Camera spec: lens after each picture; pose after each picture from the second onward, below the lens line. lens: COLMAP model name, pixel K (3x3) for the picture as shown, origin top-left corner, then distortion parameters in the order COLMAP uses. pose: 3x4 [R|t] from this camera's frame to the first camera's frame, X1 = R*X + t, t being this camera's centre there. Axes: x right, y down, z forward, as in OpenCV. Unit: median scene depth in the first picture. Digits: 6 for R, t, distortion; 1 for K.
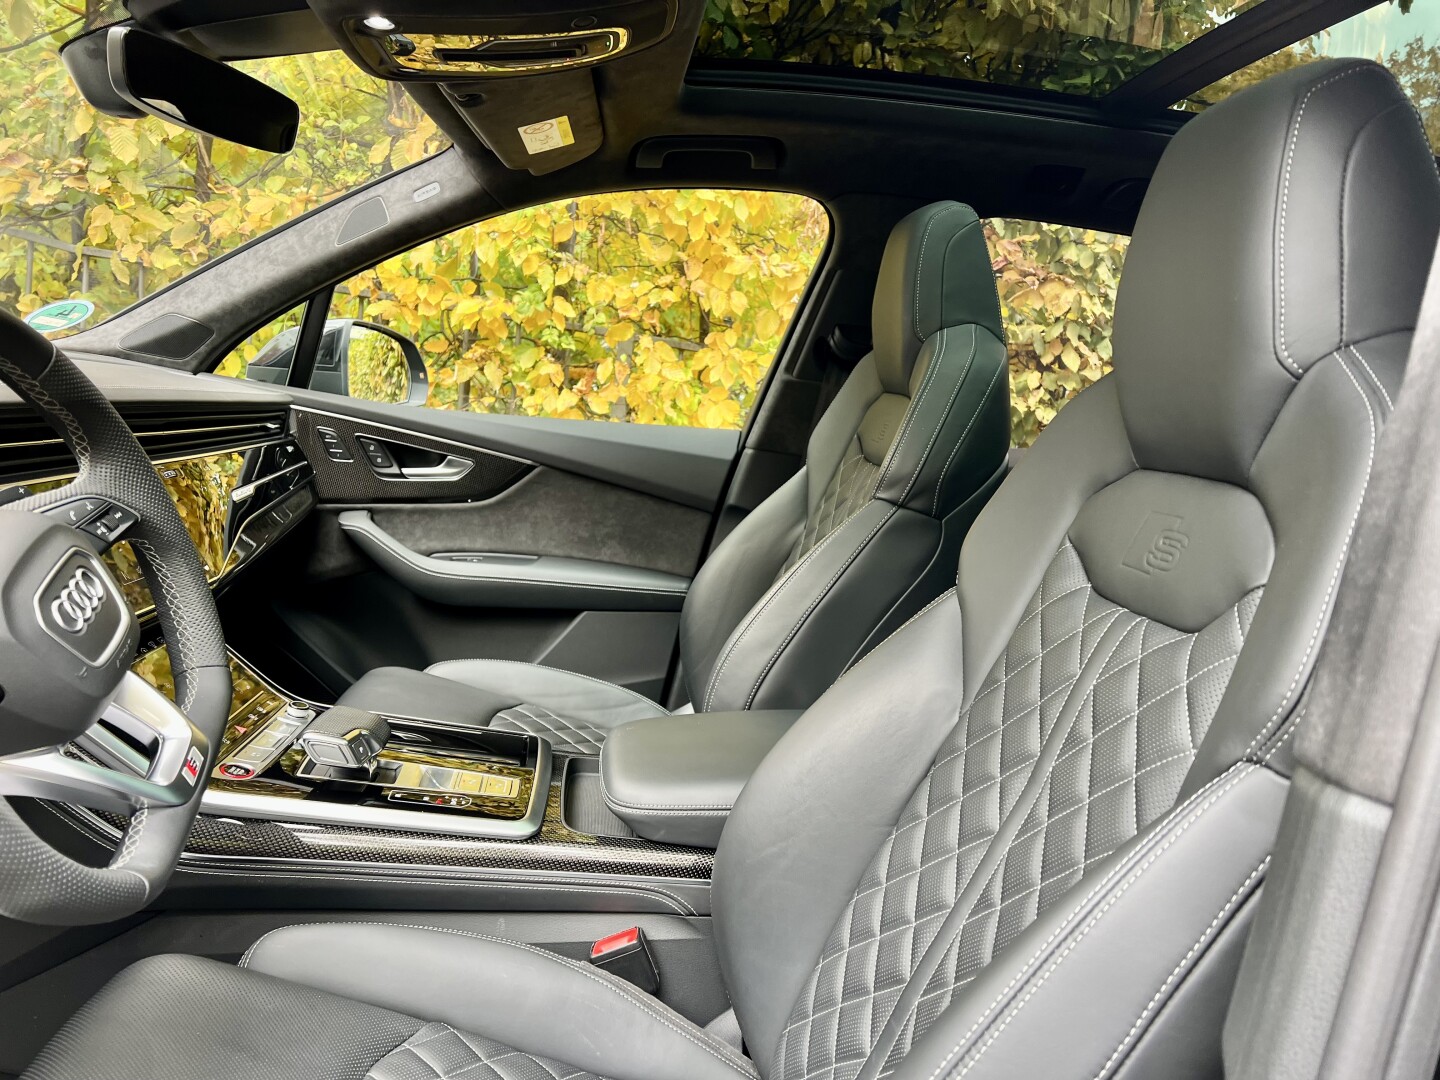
lens RADIAL K [[1089.7, 0, 726.9], [0, 1089.7, 539.3], [0, 0, 1]] dist [0.053570, -0.063183]
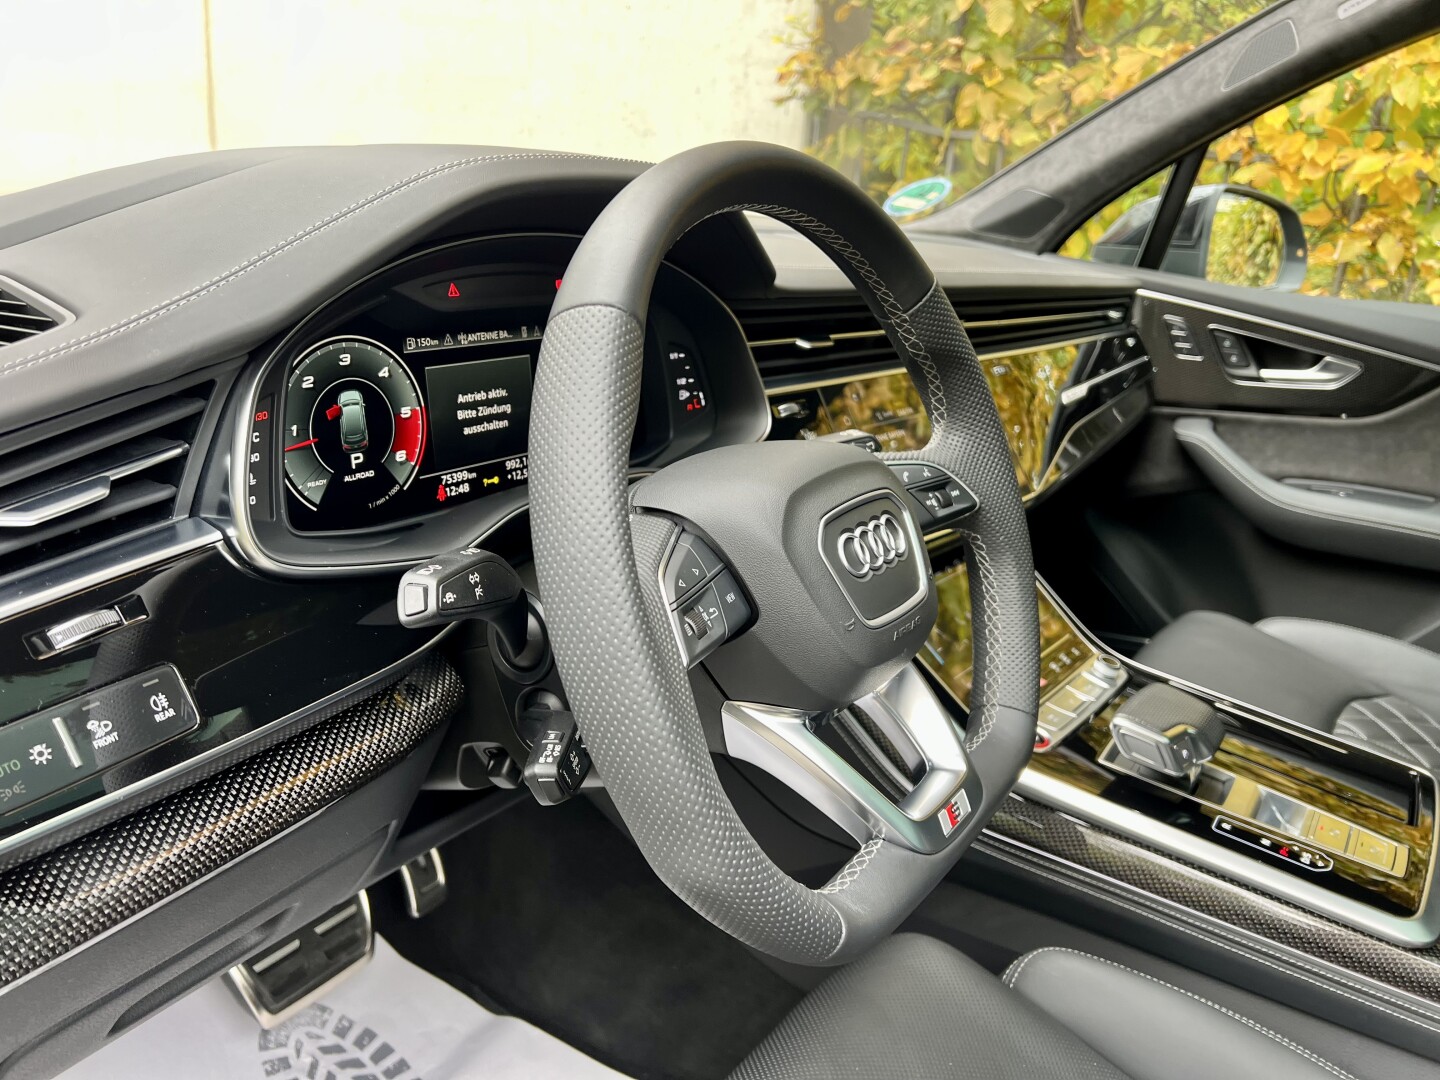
lens RADIAL K [[1082.8, 0, 735.9], [0, 1082.8, 530.2], [0, 0, 1]] dist [0.049302, -0.064612]
pose [[0.760518, 0.148649, -0.632073, -0.062275], [-0.086397, 0.987953, 0.128390, -0.017479], [0.643543, -0.043034, 0.764199, 0.122955]]
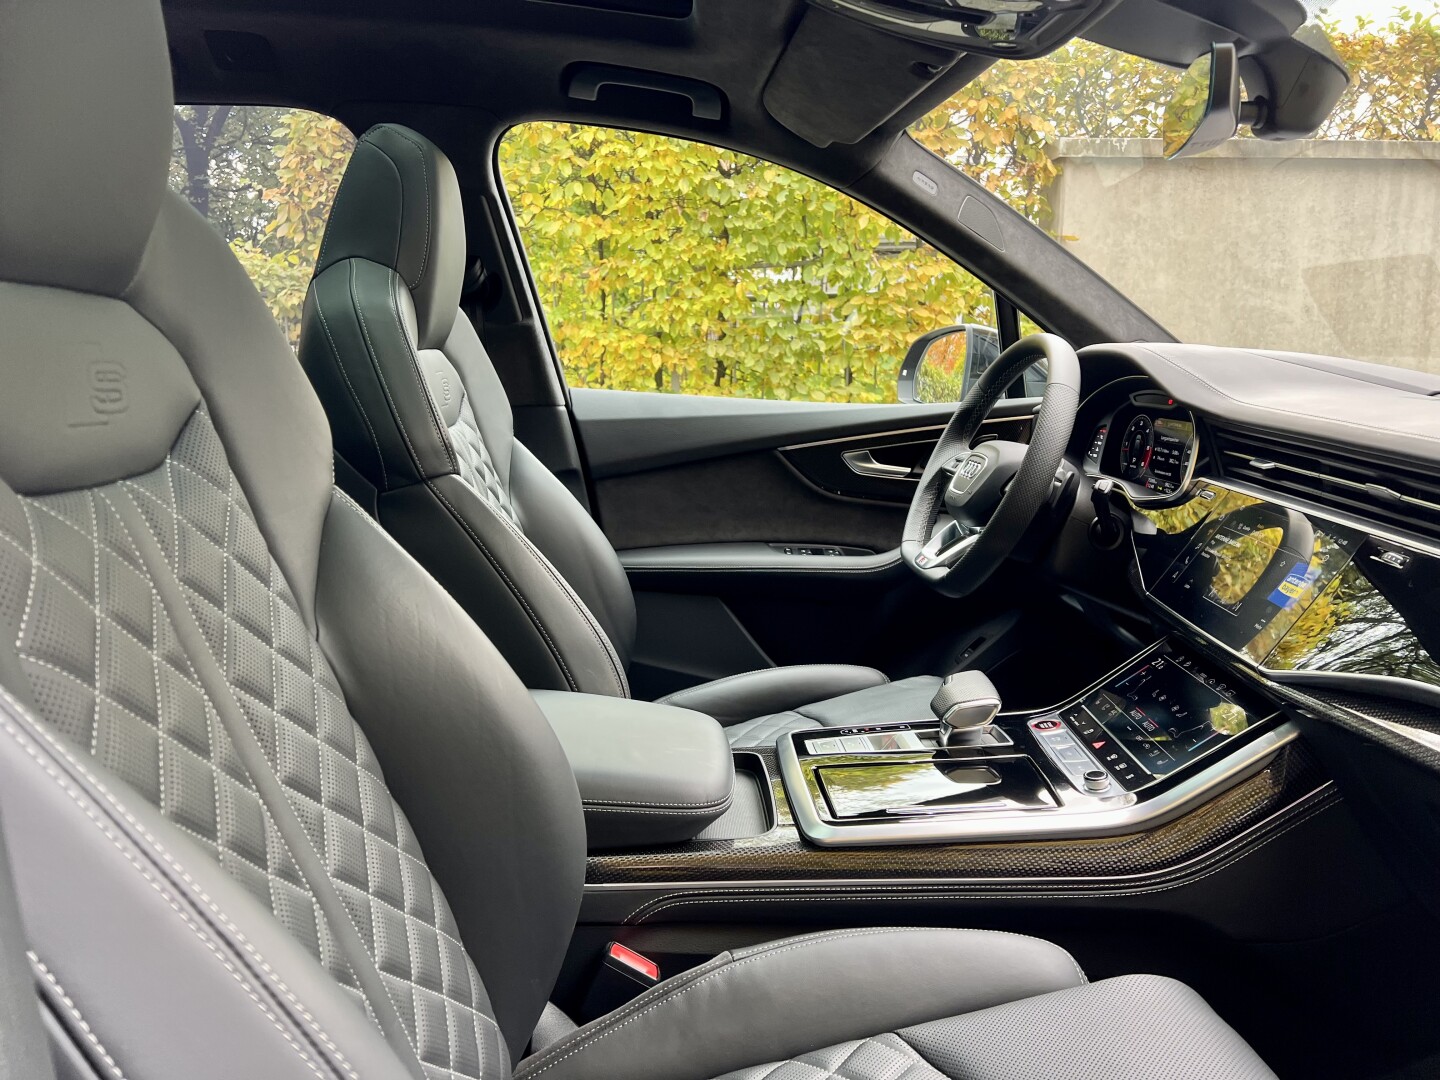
lens RADIAL K [[1078.5, 0, 719.4], [0, 1078.5, 548.1], [0, 0, 1]] dist [0.064225, -0.068615]
pose [[-0.988913, -0.141029, 0.046498, -0.075440], [-0.118540, 0.938313, 0.324835, -0.158746], [-0.089440, 0.315721, -0.944627, 1.130763]]
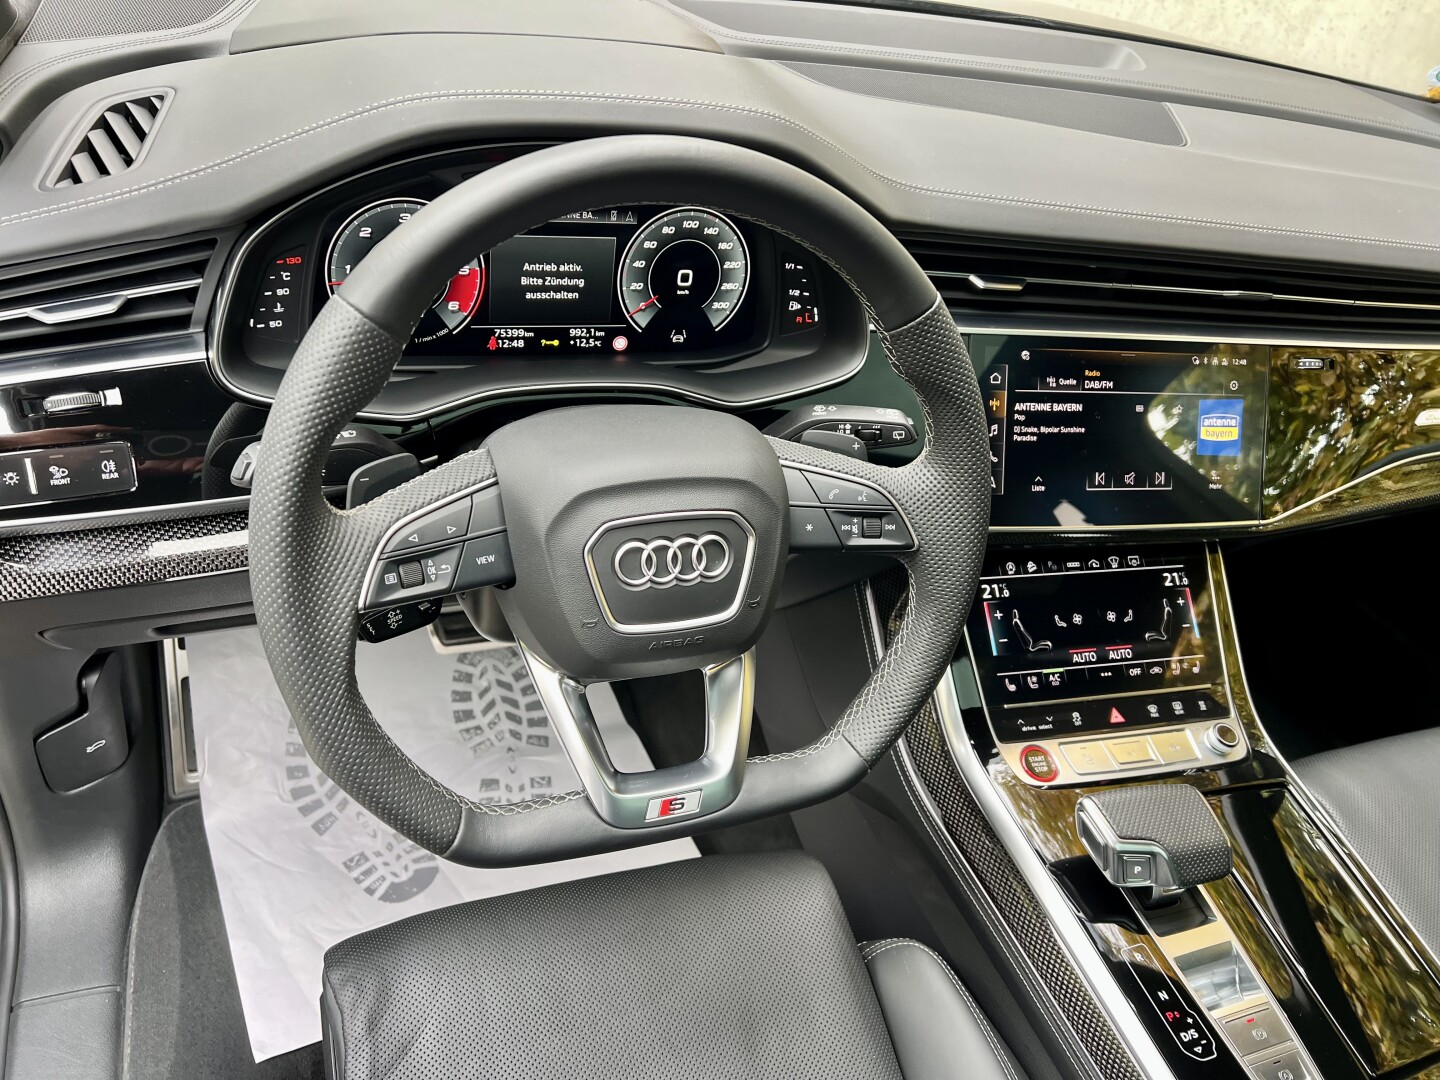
lens RADIAL K [[1078.5, 0, 719.4], [0, 1078.5, 548.1], [0, 0, 1]] dist [0.064225, -0.068615]
pose [[0.240259, 0.553217, -0.797638, 0.022838], [-0.286556, 0.825508, 0.486232, -0.128762], [0.927449, 0.111746, 0.356864, 0.266851]]
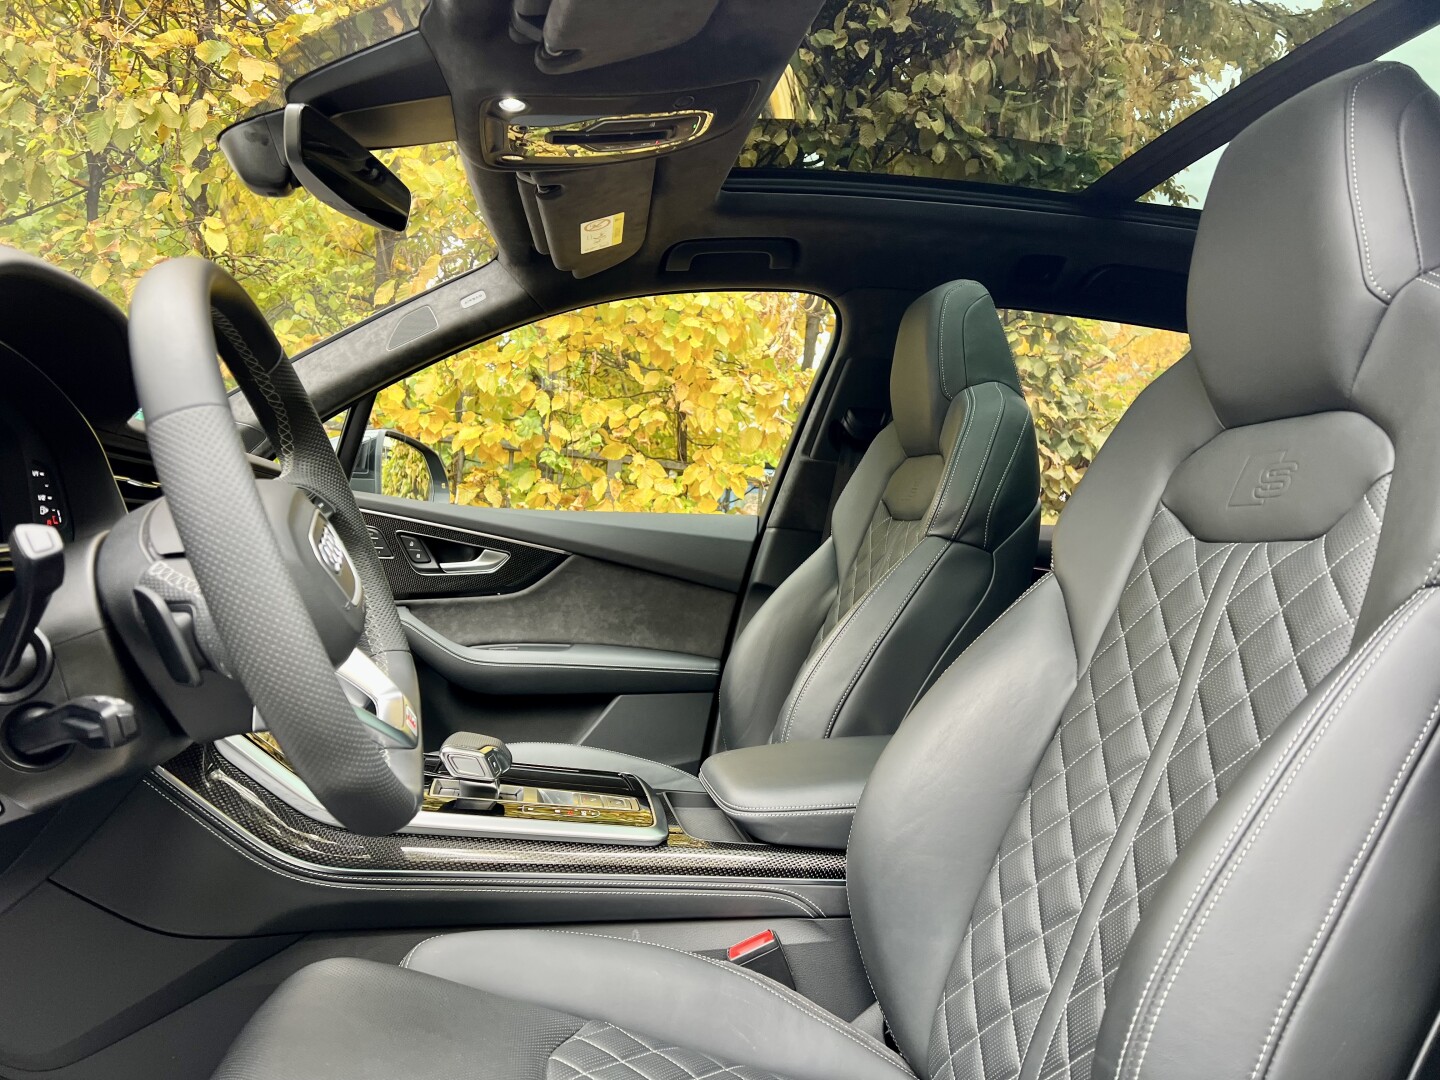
lens RADIAL K [[1075.2, 0, 714.0], [0, 1075.2, 530.2], [0, 0, 1]] dist [0.081109, -0.136373]
pose [[0.996768, -0.046968, 0.065178, -0.100286], [0.057022, 0.985116, -0.162158, 0.082634], [-0.056592, 0.165350, 0.984610, -0.025786]]
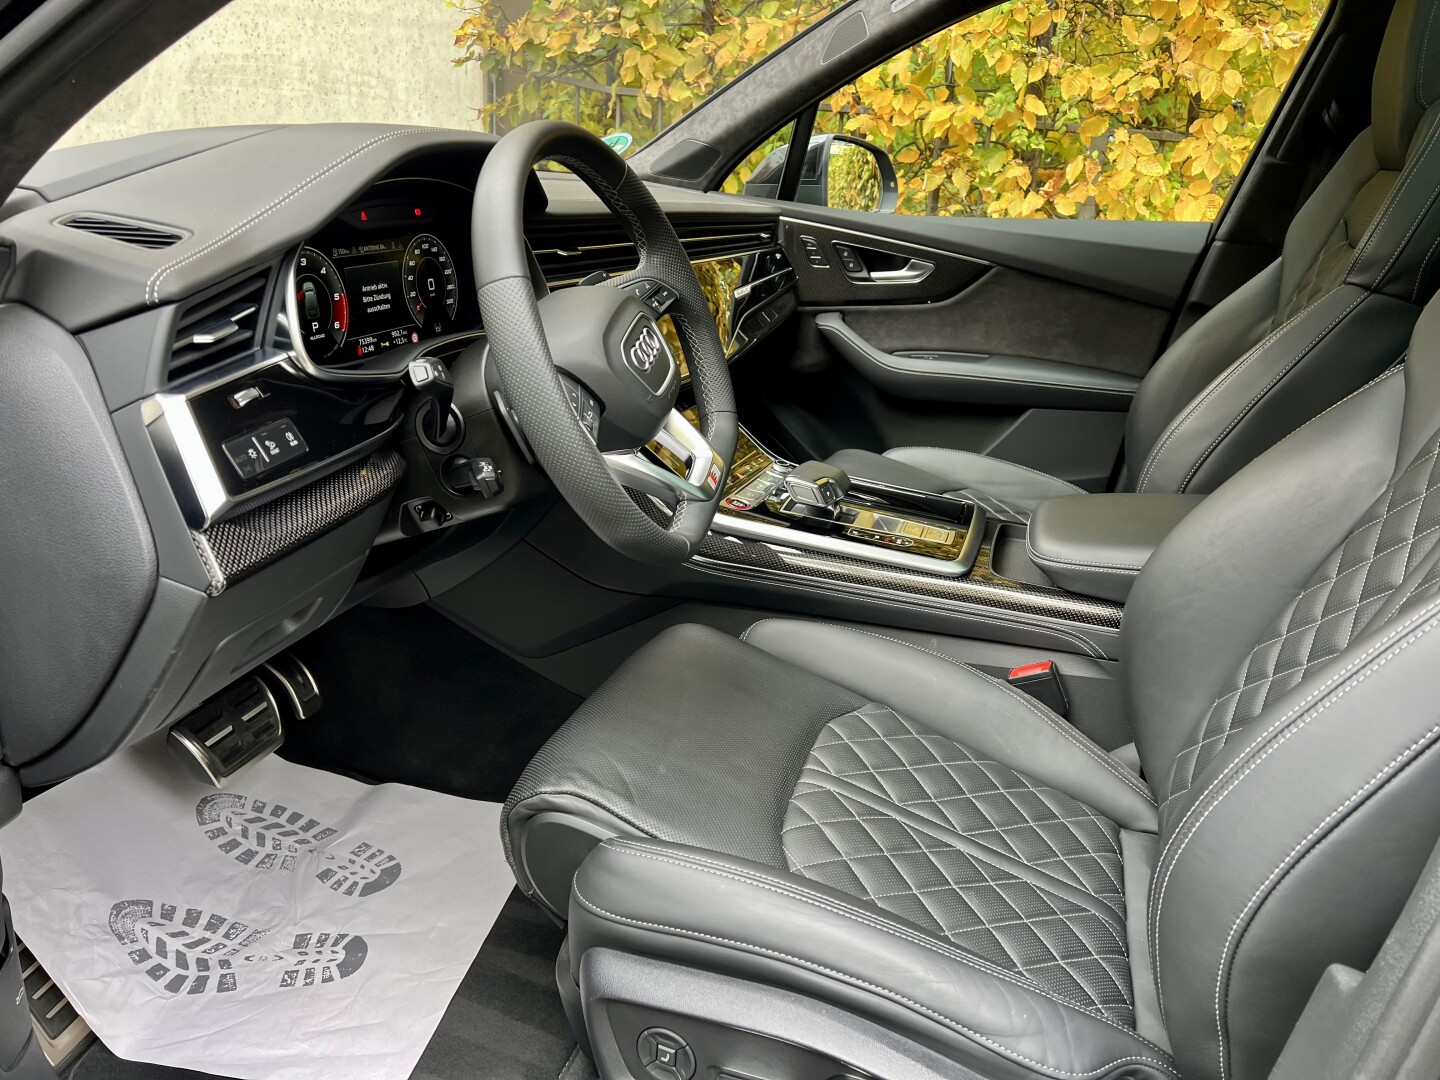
lens RADIAL K [[1078.5, 0, 719.4], [0, 1078.5, 548.1], [0, 0, 1]] dist [0.064225, -0.068615]
pose [[0.910747, 0.080935, -0.404955, 0.030714], [-0.011866, 0.985331, 0.170243, 0.024534], [0.412793, -0.150243, 0.898348, -0.090459]]
